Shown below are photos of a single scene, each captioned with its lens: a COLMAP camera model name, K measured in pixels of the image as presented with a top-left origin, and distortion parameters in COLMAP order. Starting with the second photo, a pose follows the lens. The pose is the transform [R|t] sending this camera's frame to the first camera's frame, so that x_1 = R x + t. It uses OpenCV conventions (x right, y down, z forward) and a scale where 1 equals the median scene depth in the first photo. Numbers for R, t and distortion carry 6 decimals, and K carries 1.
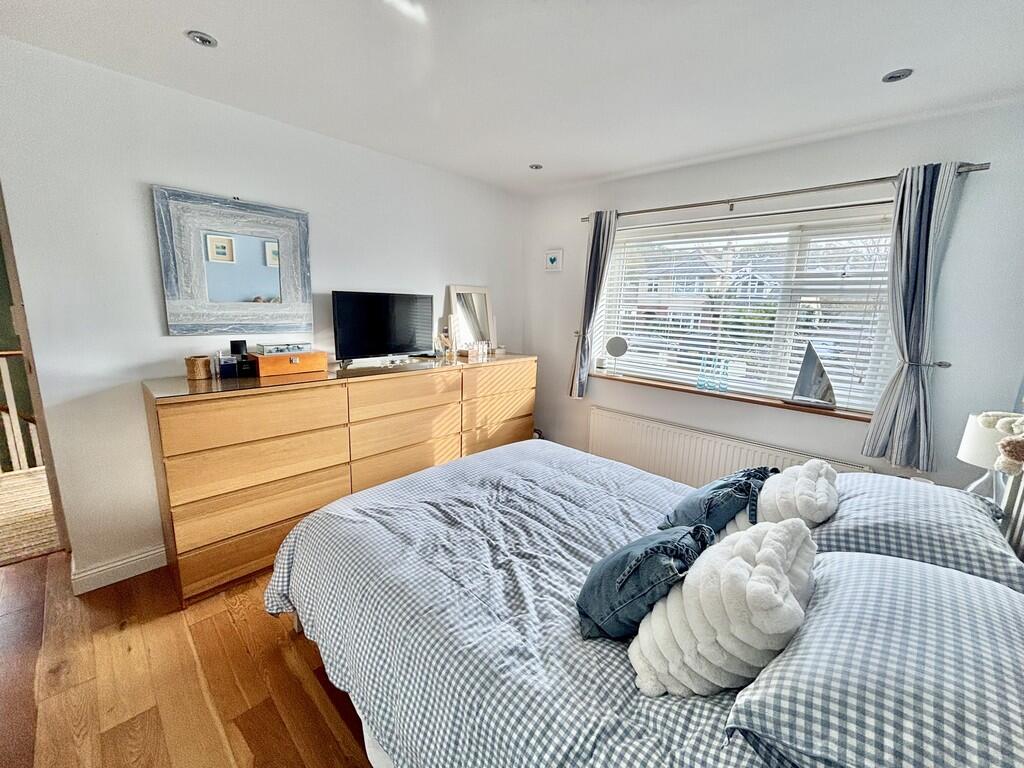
lens RADIAL K [[413.2, 0, 514.2], [0, 413.2, 387.0], [0, 0, 1]] dist [-0.007488, -0.000727]
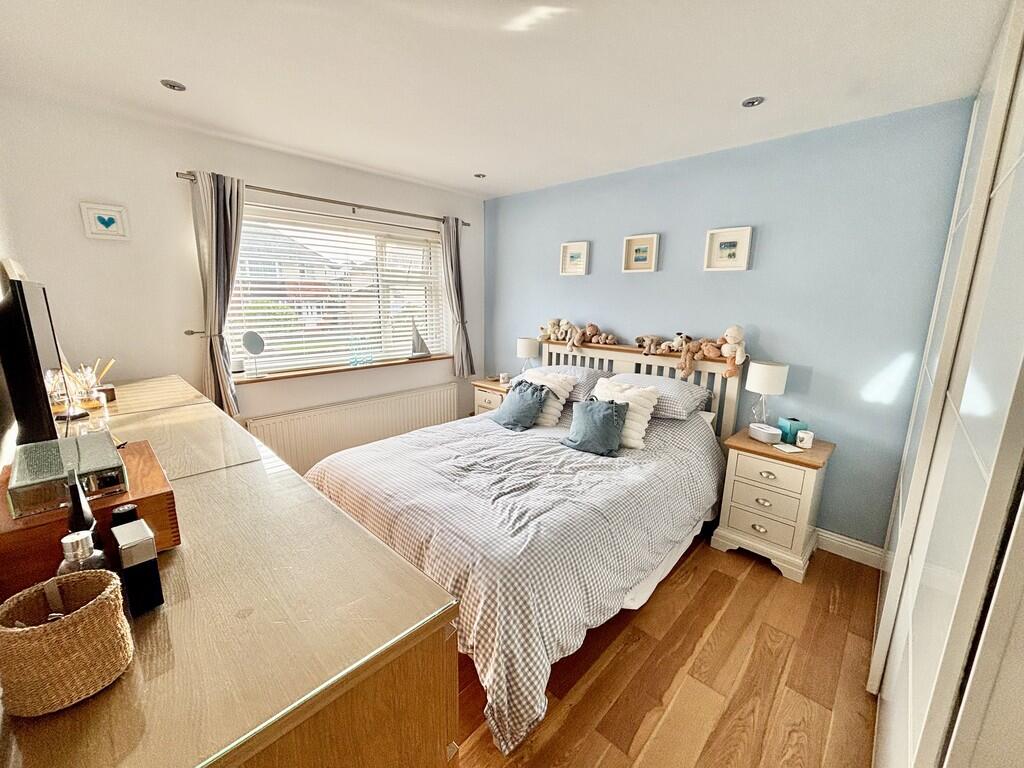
lens RADIAL K [[413.2, 0, 514.2], [0, 413.2, 387.0], [0, 0, 1]] dist [-0.007488, -0.000727]
pose [[-0.011855, -0.244231, 0.969645, -0.883421], [0.182387, 0.952917, 0.242247, -0.174214], [-0.983155, 0.179722, 0.033248, 0.677560]]
